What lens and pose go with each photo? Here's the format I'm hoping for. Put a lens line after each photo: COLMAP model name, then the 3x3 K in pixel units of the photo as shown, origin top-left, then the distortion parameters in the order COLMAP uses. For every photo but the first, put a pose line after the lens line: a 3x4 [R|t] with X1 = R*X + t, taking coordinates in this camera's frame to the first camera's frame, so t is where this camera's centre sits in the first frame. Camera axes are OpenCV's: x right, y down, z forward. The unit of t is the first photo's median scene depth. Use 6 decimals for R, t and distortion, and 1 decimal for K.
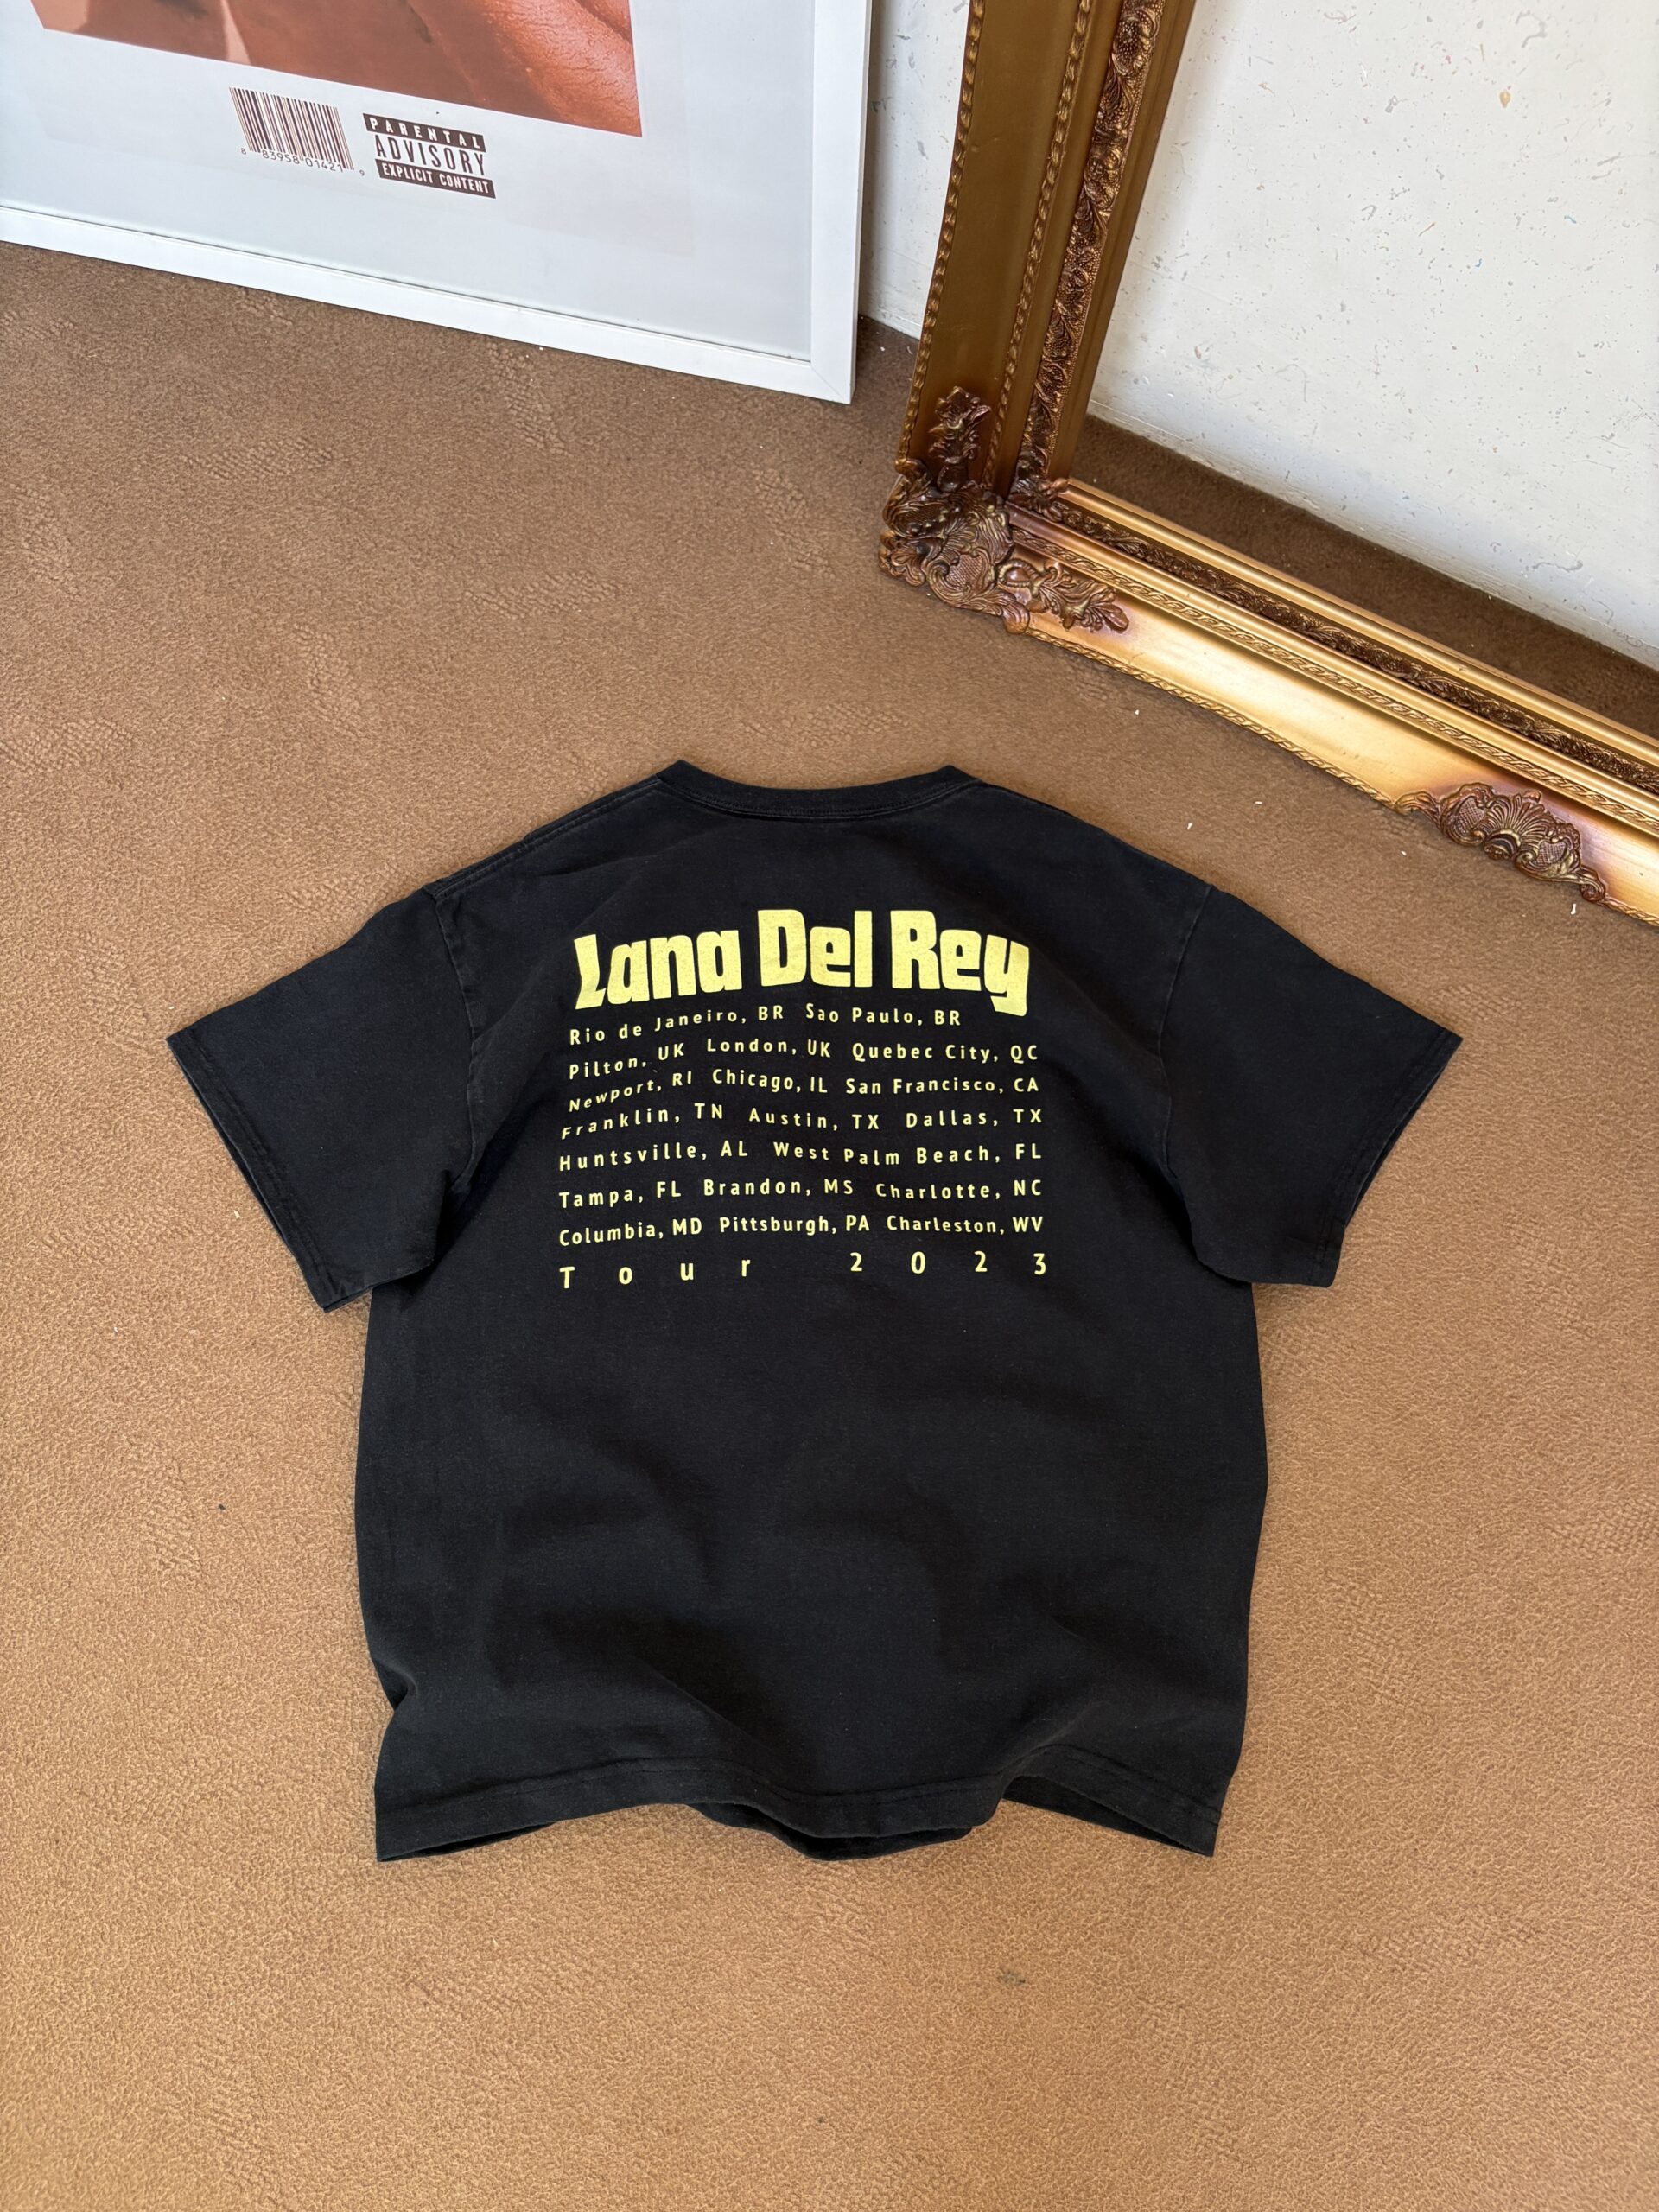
lens RADIAL K [[1701.7, 0, 823.4], [0, 1701.7, 1103.6], [0, 0, 1]] dist [0.023037, -0.025637]
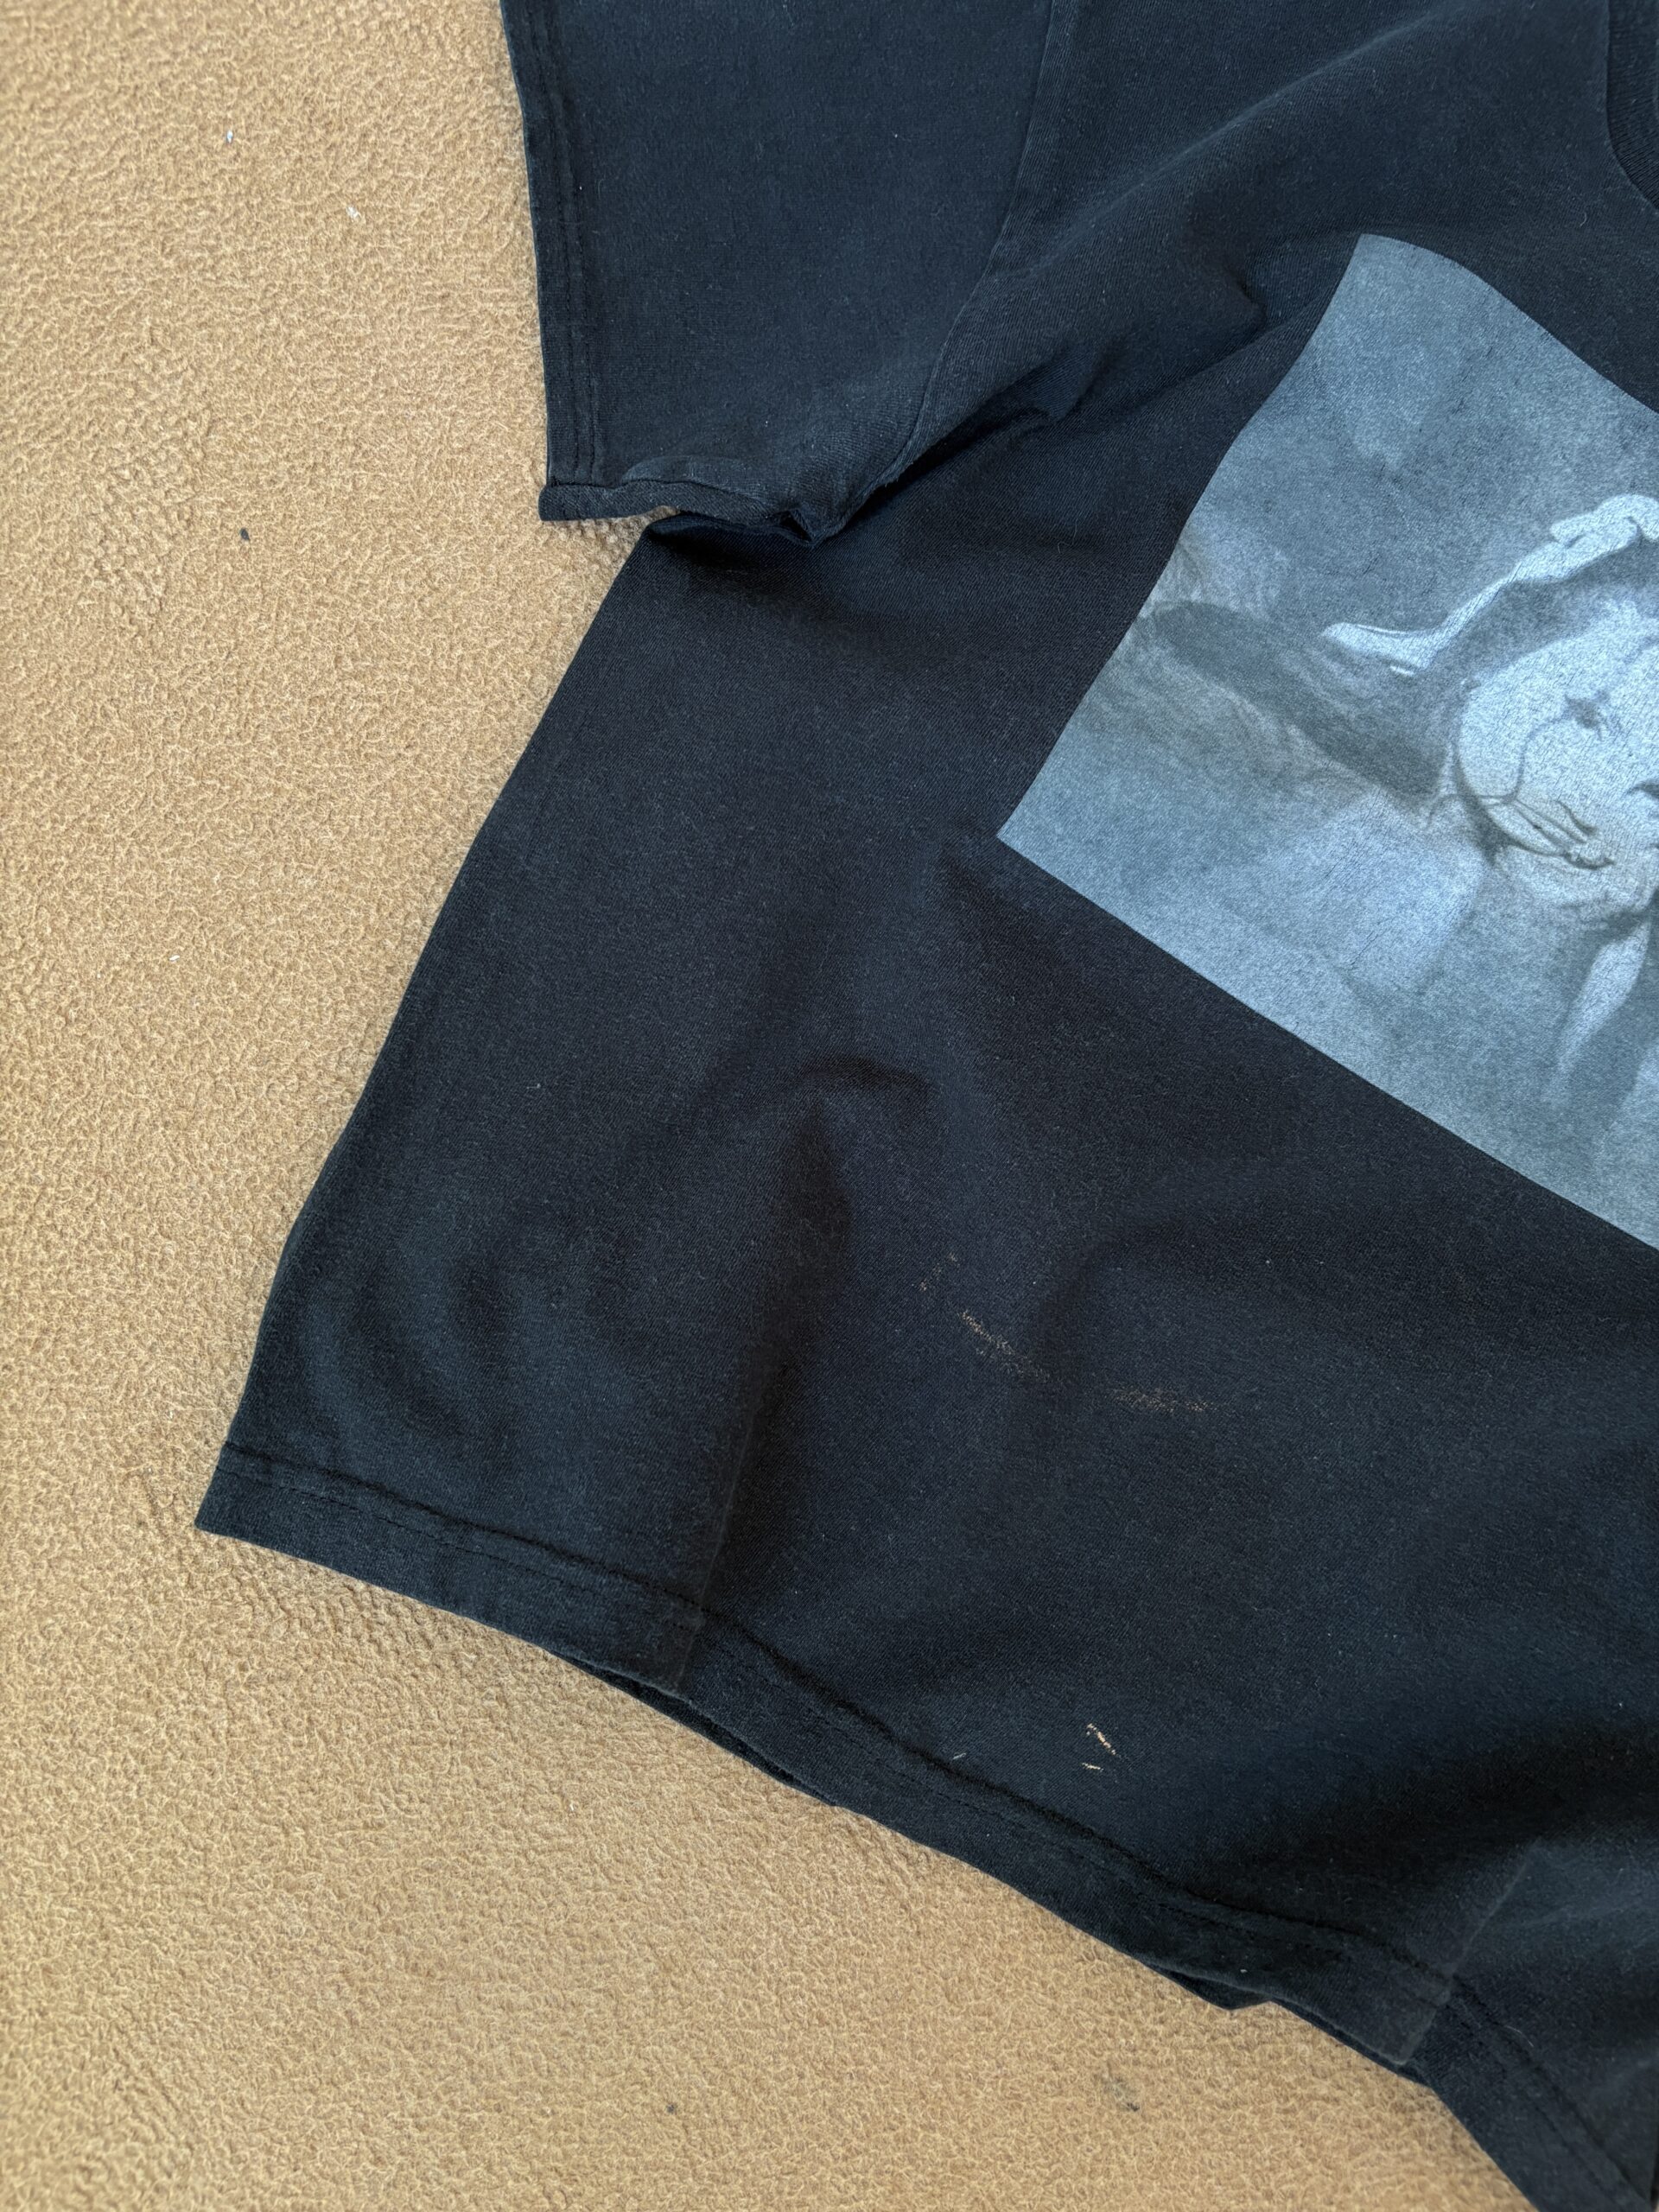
lens RADIAL K [[1701.7, 0, 835.2], [0, 1701.7, 1117.4], [0, 0, 1]] dist [0.023037, -0.025637]
pose [[0.853652, 0.519423, -0.038450, -0.079997], [-0.505600, 0.844135, 0.178336, 0.184338], [0.125089, -0.132797, 0.983218, 0.445200]]
